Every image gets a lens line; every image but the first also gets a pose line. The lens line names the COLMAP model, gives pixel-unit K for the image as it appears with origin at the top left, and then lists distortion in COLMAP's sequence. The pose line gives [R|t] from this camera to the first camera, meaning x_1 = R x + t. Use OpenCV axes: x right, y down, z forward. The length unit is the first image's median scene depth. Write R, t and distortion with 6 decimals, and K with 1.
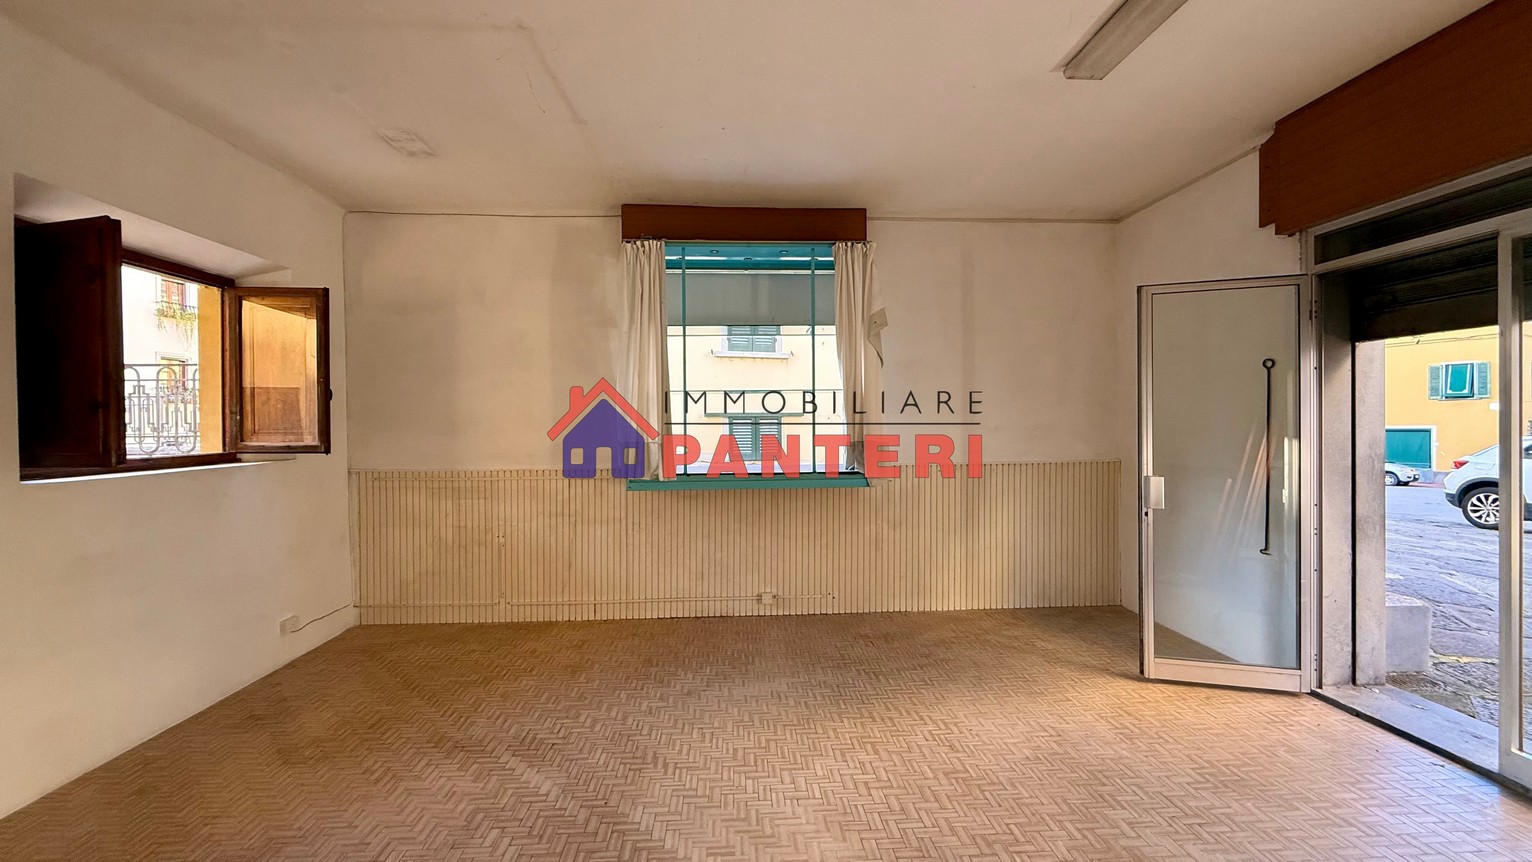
lens RADIAL K [[609.7, 0, 761.2], [0, 609.7, 432.2], [0, 0, 1]] dist [0.000839, -0.000425]
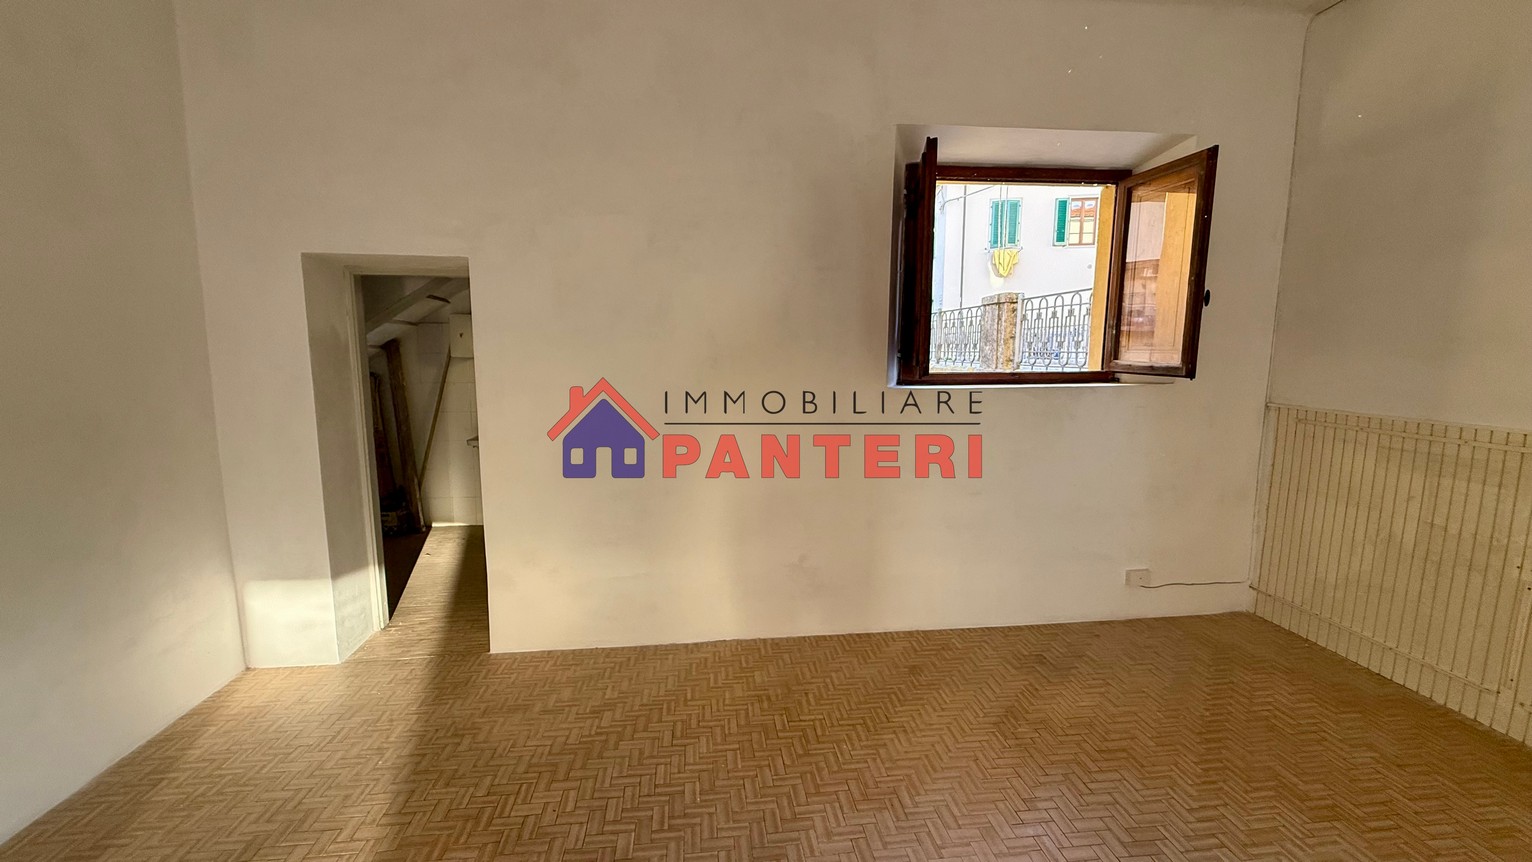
lens RADIAL K [[609.7, 0, 760.6], [0, 609.7, 431.5], [0, 0, 1]] dist [0.000839, -0.000425]
pose [[0.054042, 0.142899, -0.988261, 0.011008], [-0.013323, 0.989722, 0.142382, -0.000042], [0.998450, 0.005472, 0.055390, 0.432468]]
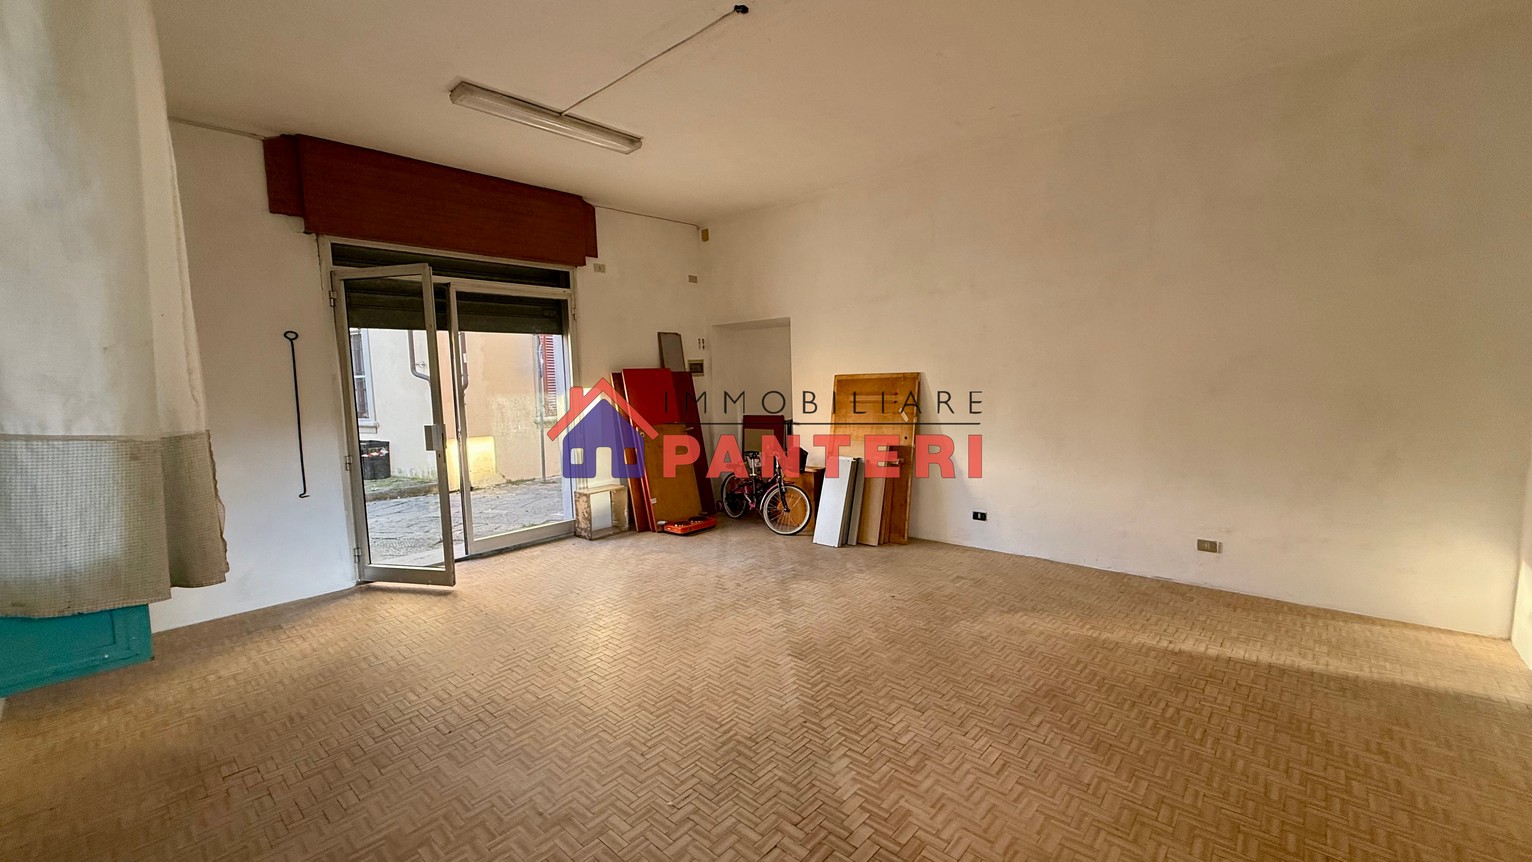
lens RADIAL K [[609.7, 0, 760.9], [0, 609.7, 430.7], [0, 0, 1]] dist [0.000839, -0.000425]
pose [[-0.700937, -0.033480, 0.712437, -0.592199], [0.046302, 0.994654, 0.092297, 0.003077], [-0.711719, 0.097682, -0.695640, 1.099976]]
